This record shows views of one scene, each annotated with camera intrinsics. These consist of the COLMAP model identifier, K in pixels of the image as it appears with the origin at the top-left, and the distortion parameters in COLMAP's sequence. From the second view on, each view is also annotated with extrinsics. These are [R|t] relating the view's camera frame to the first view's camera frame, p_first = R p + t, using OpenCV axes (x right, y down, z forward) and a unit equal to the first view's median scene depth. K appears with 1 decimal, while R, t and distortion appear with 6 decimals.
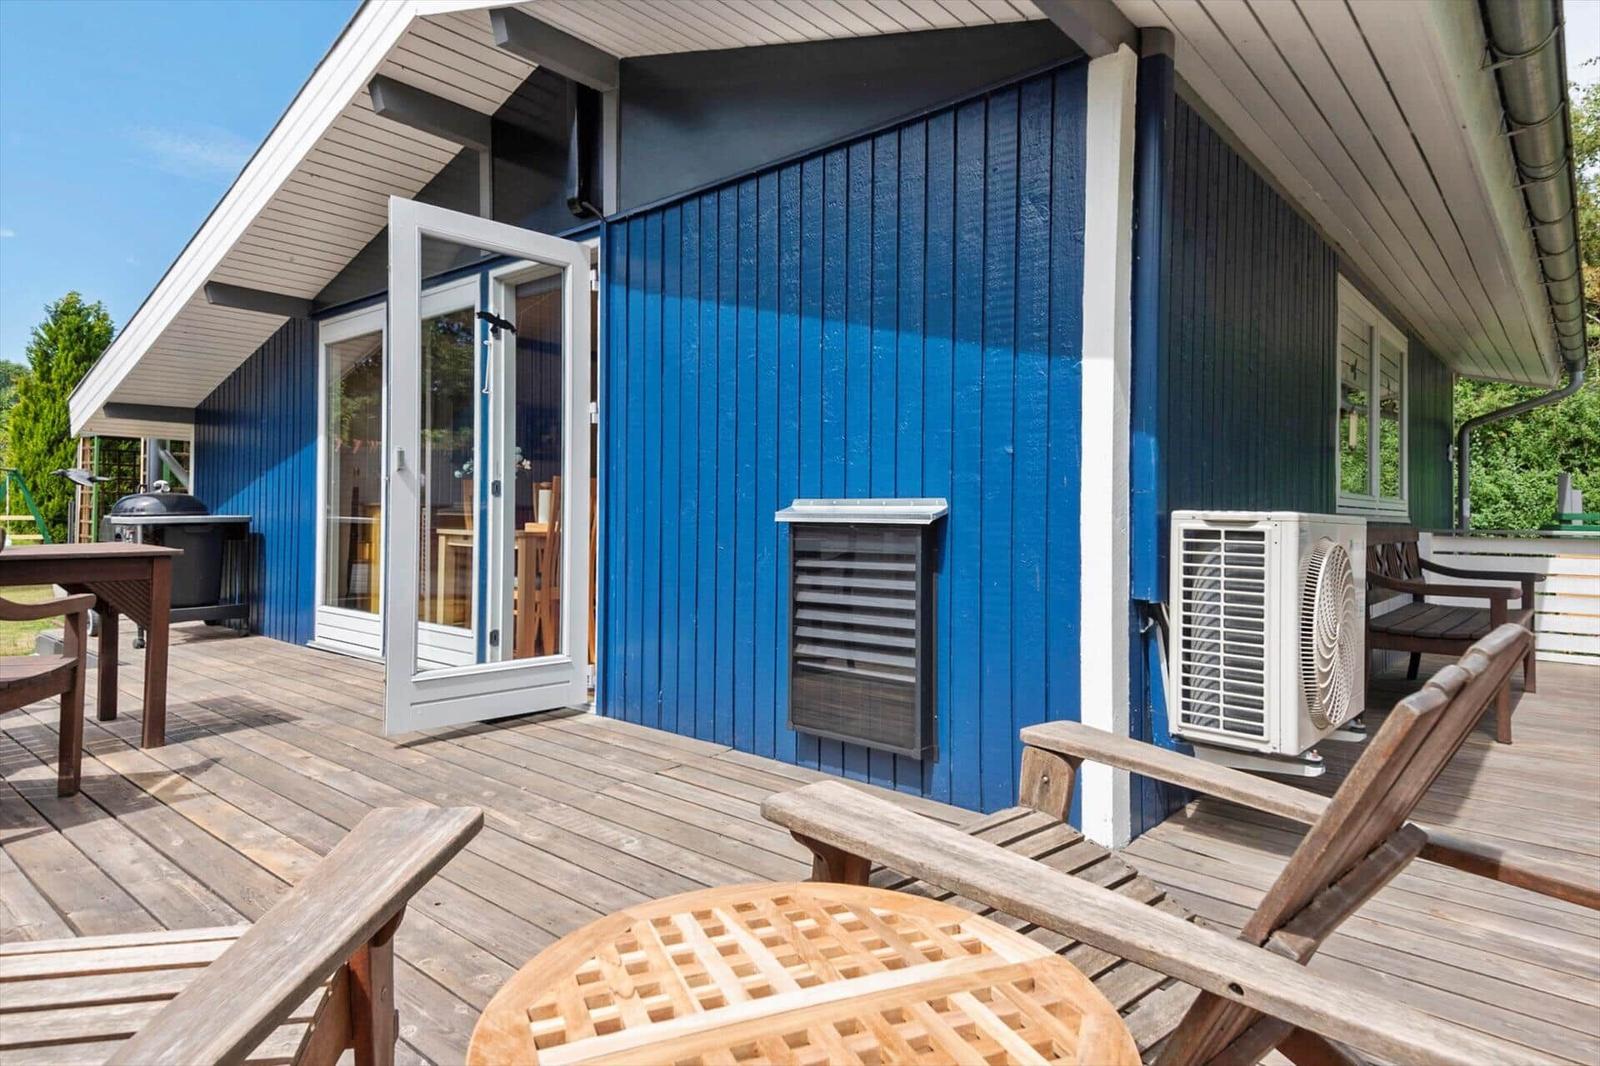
lens RADIAL K [[932.8, 0, 801.4], [0, 932.8, 531.6], [0, 0, 1]] dist [0.014178, -0.001254]
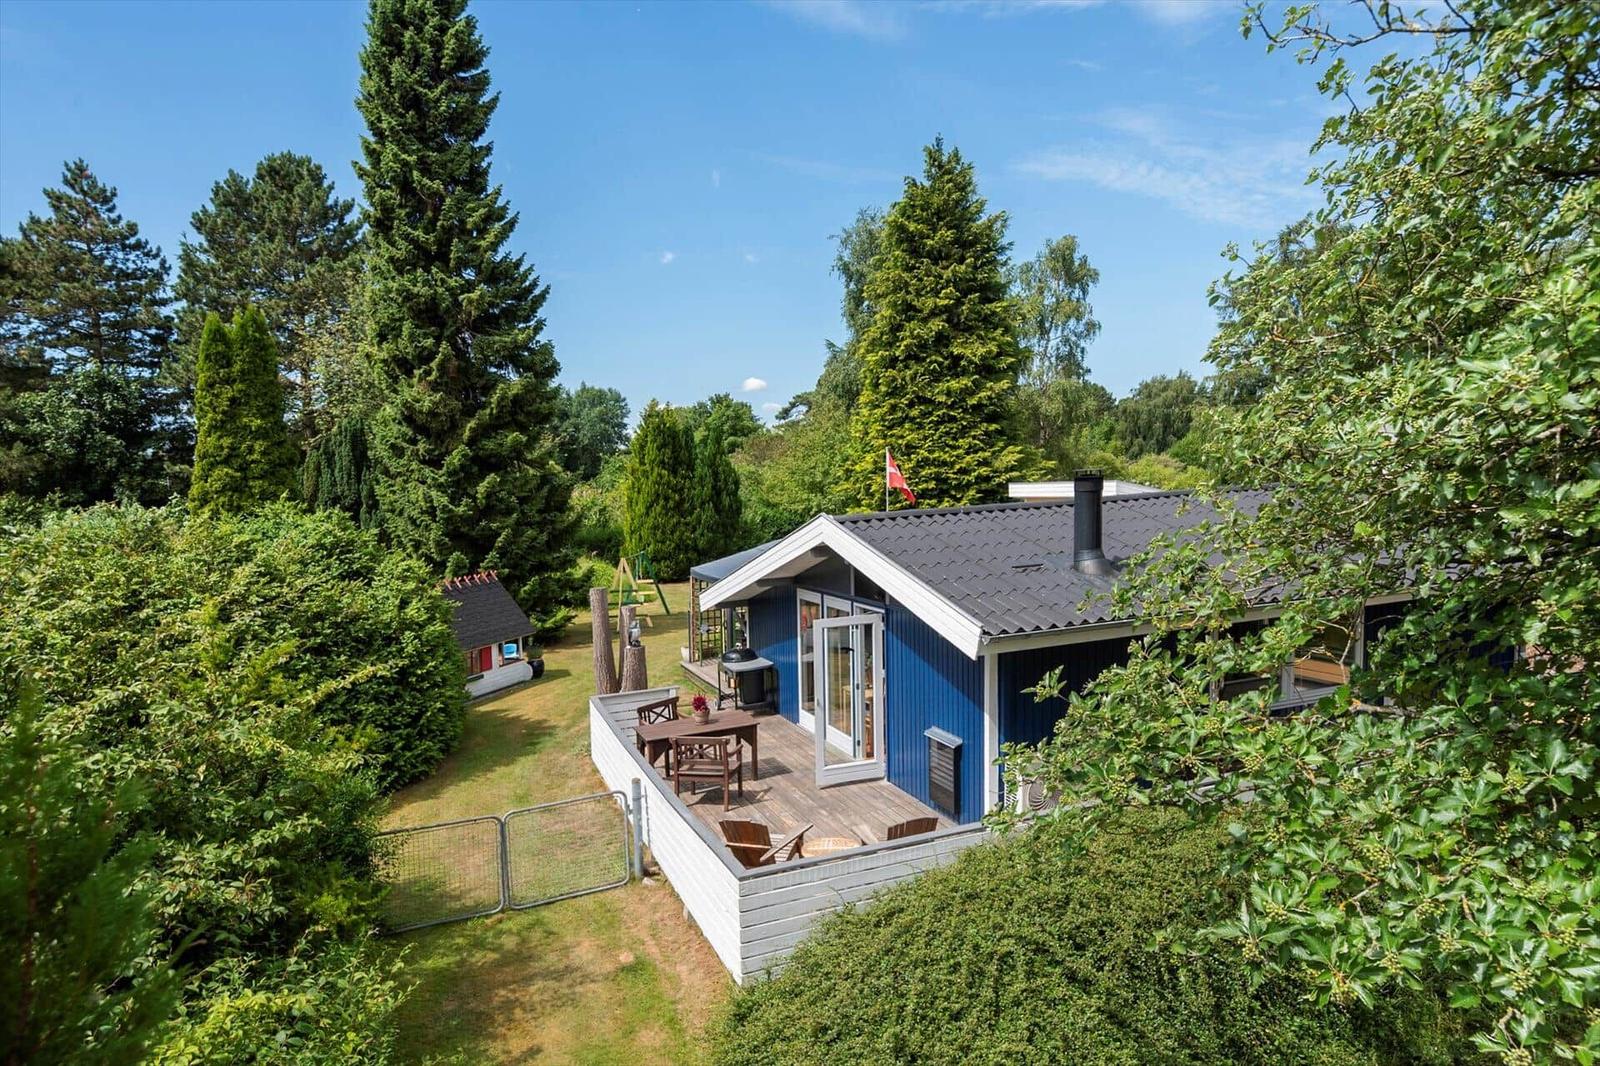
lens RADIAL K [[932.8, 0, 804.2], [0, 932.8, 534.4], [0, 0, 1]] dist [0.014178, -0.001254]
pose [[0.888030, -0.001499, -0.459783, 0.839356], [0.015459, 0.999527, 0.026600, -0.613079], [0.459525, -0.030729, 0.887633, -1.551081]]
